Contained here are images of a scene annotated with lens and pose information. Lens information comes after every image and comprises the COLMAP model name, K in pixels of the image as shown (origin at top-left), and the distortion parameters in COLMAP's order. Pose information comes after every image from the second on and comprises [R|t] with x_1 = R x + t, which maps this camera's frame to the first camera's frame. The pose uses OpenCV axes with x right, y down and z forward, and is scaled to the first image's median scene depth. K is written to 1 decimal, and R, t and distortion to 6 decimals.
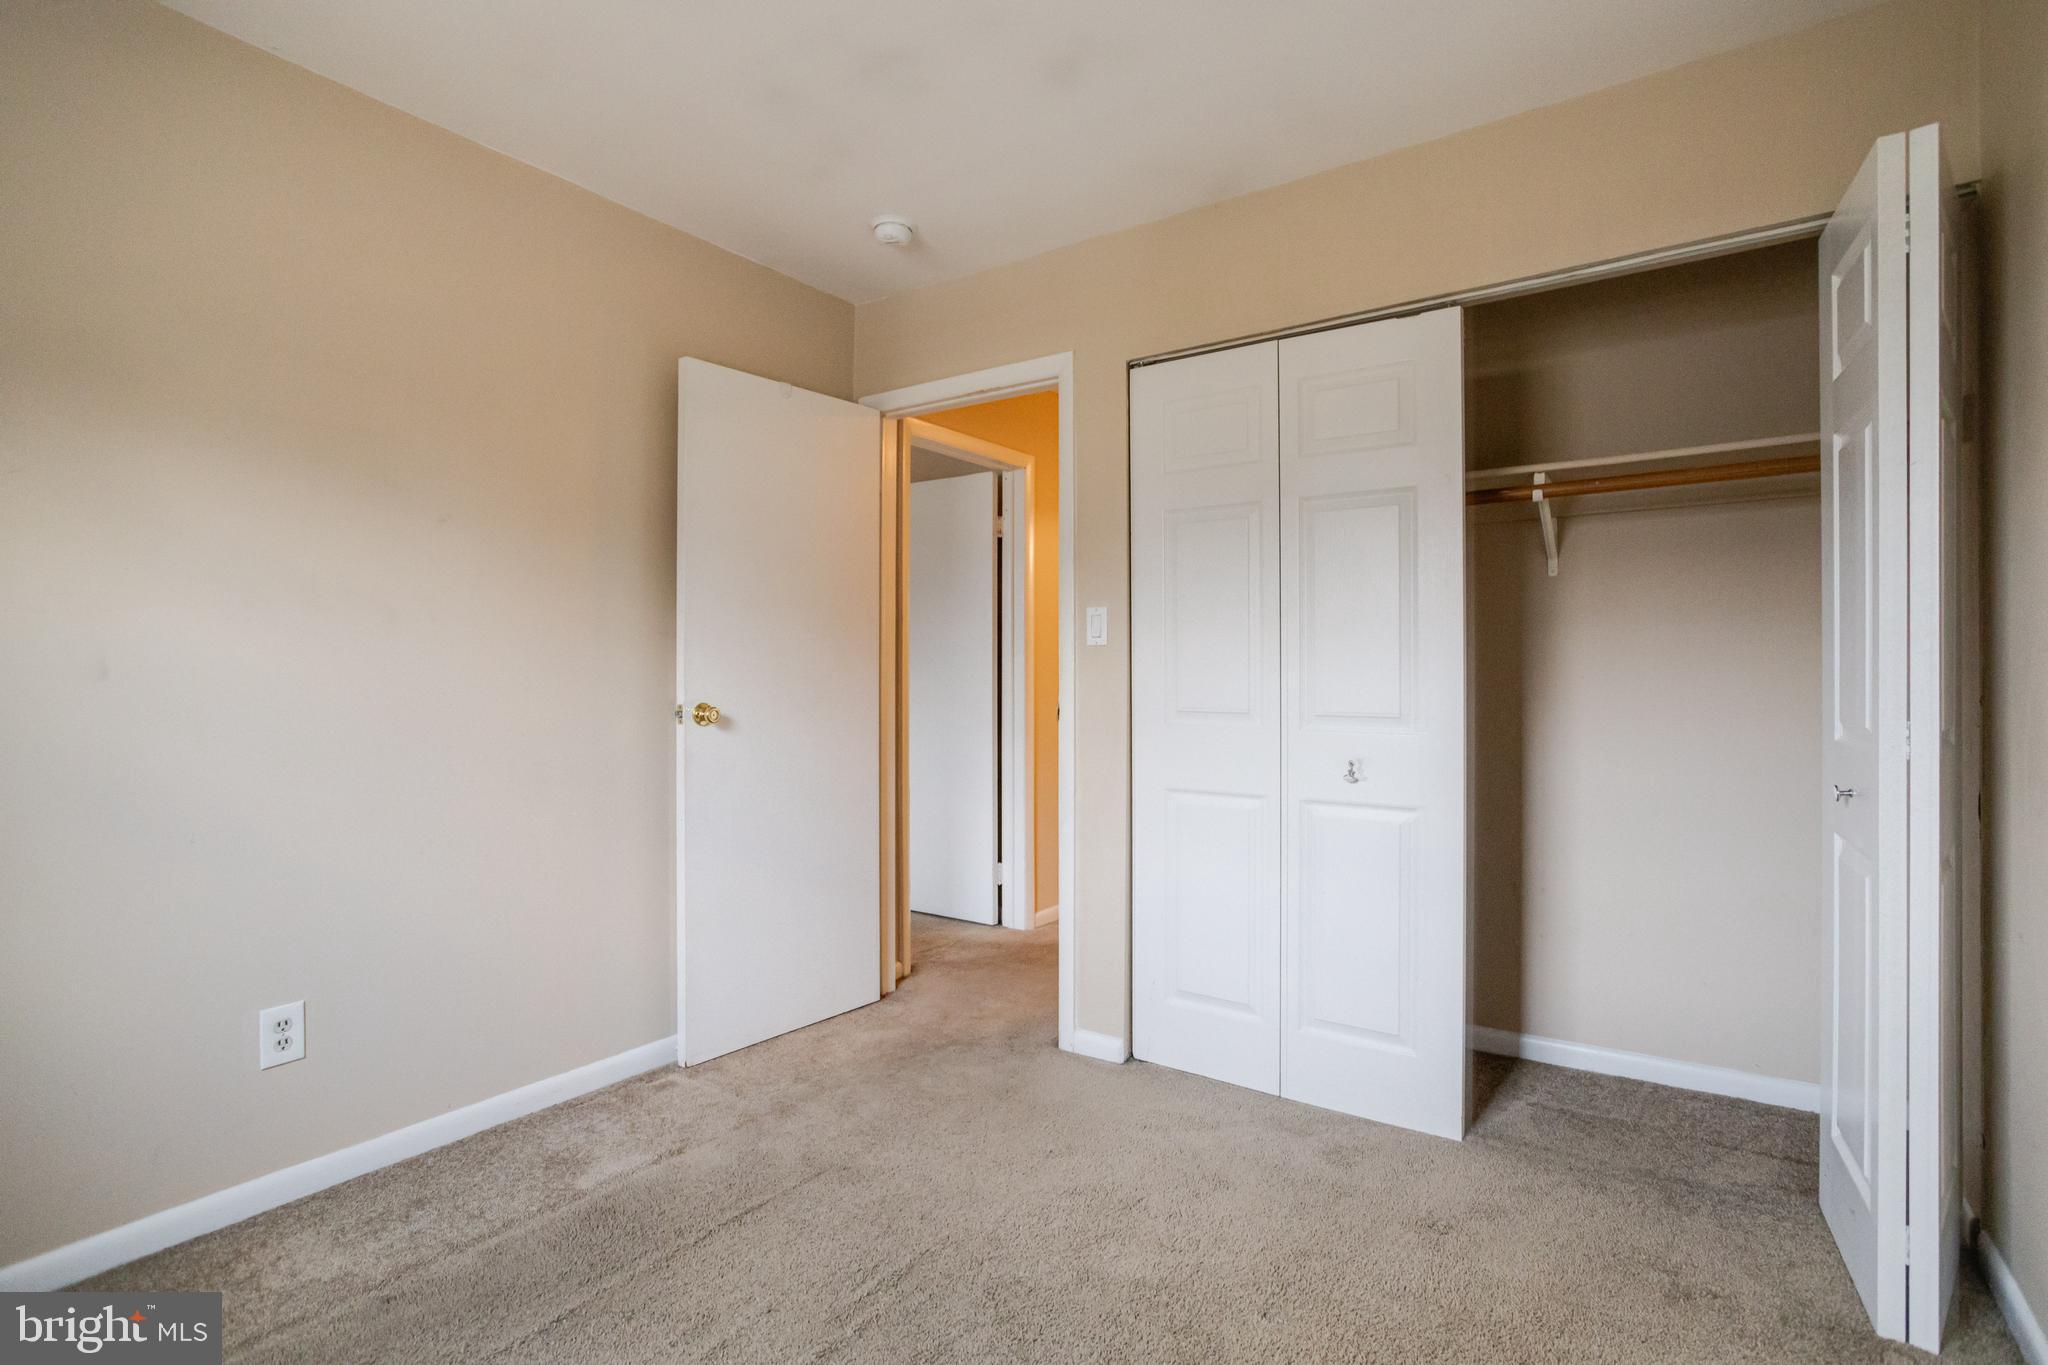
lens RADIAL K [[985.6, 0, 1024.9], [0, 985.6, 684.4], [0, 0, 1]] dist [-0.042618, 0.024865]
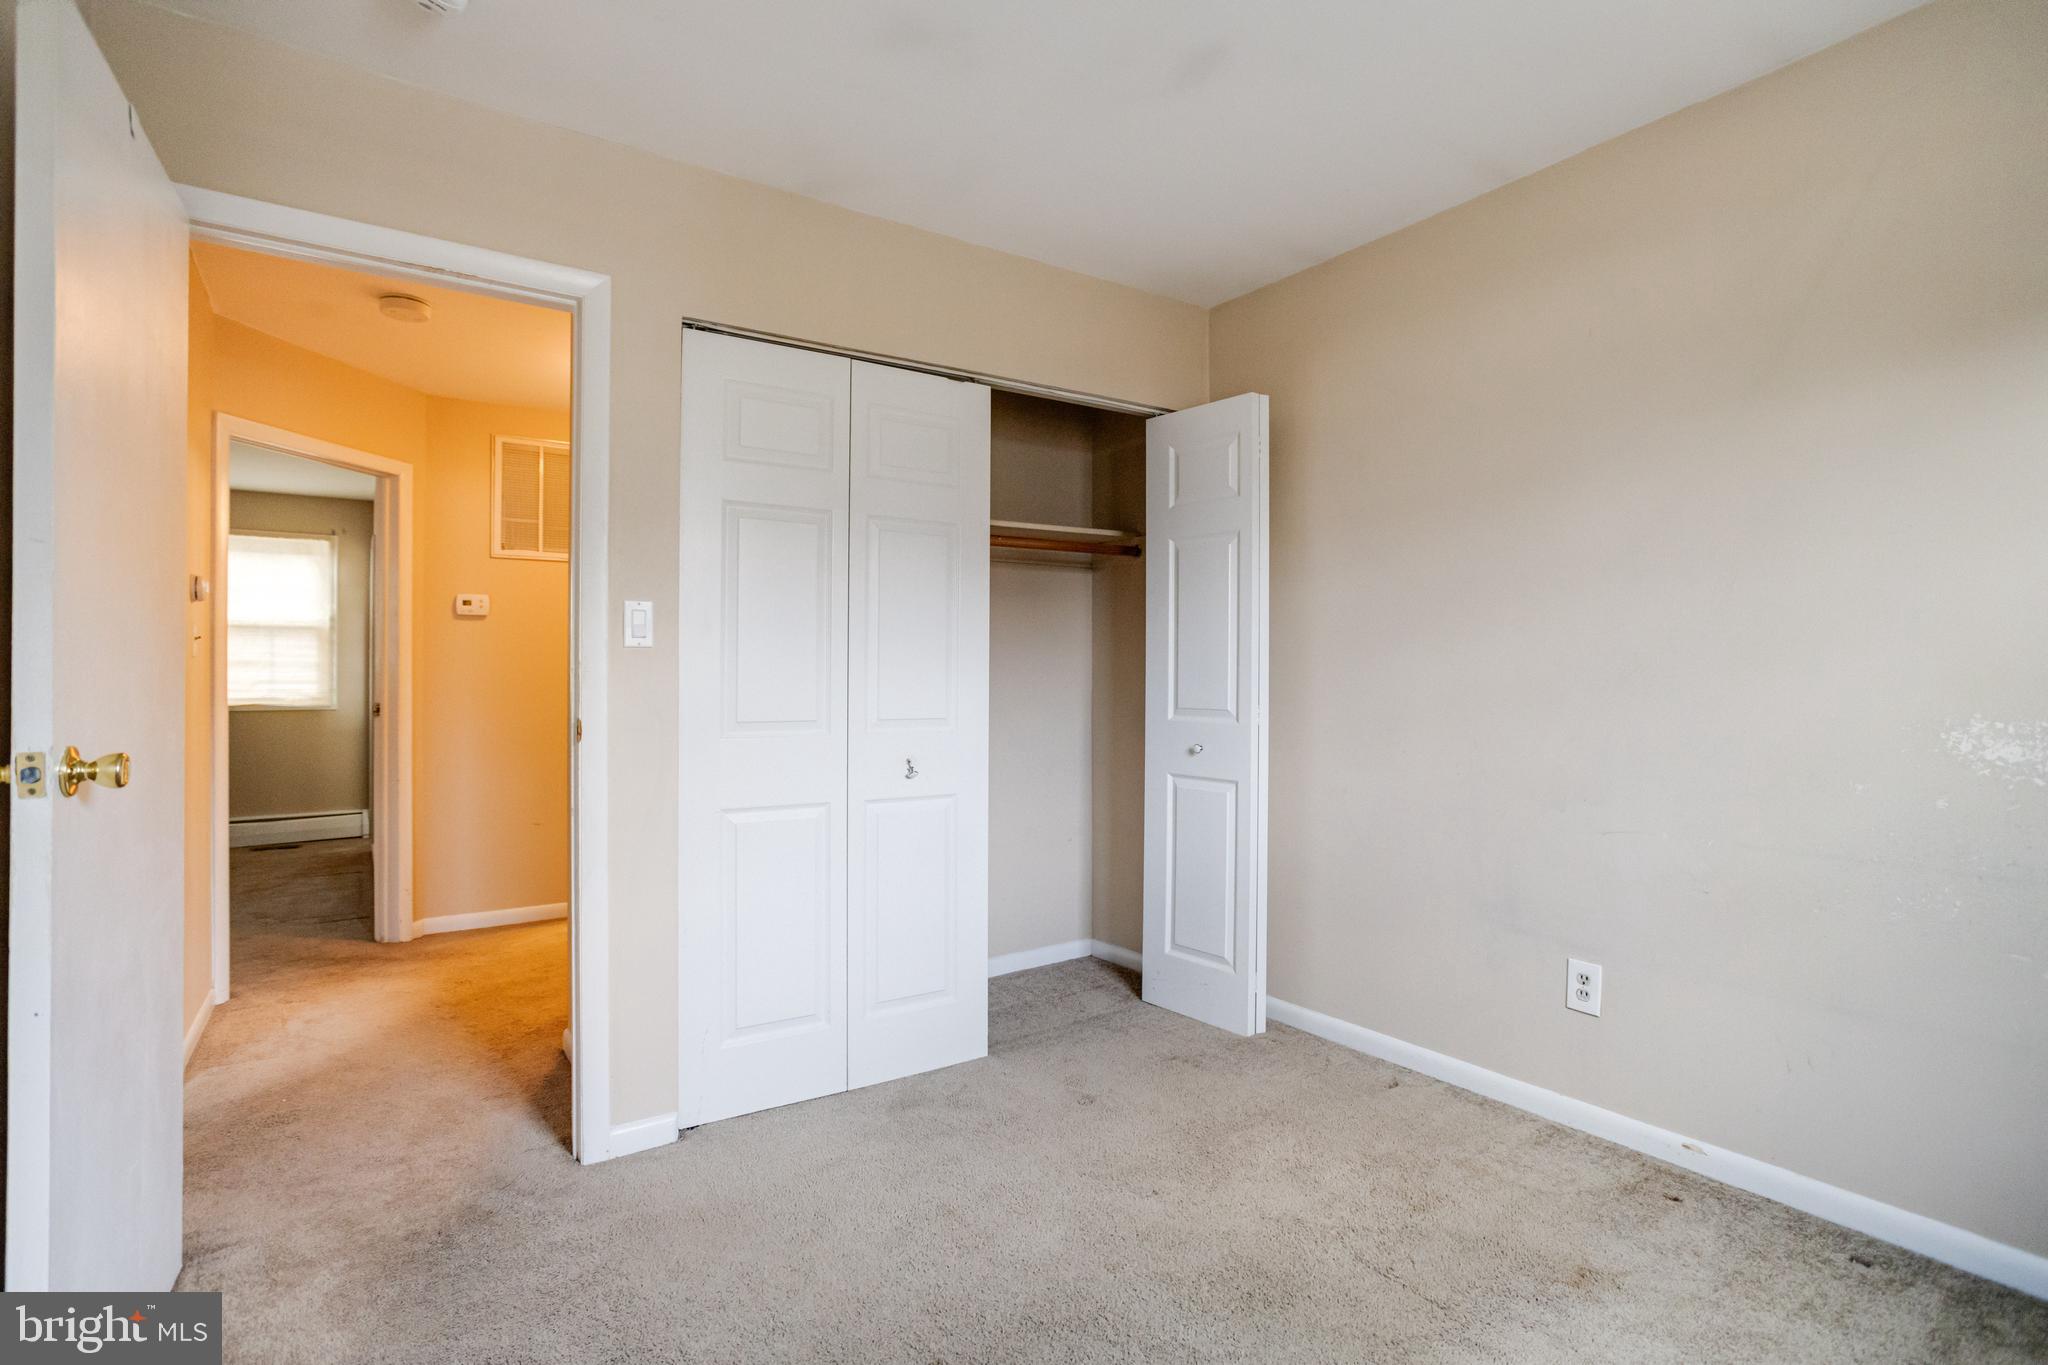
lens RADIAL K [[985.6, 0, 1024.9], [0, 985.6, 684.4], [0, 0, 1]] dist [-0.042618, 0.024865]
pose [[0.356804, -0.006934, 0.934154, -0.601336], [0.009751, 0.999946, 0.003698, -0.008829], [-0.934128, 0.007789, 0.356852, 0.428486]]
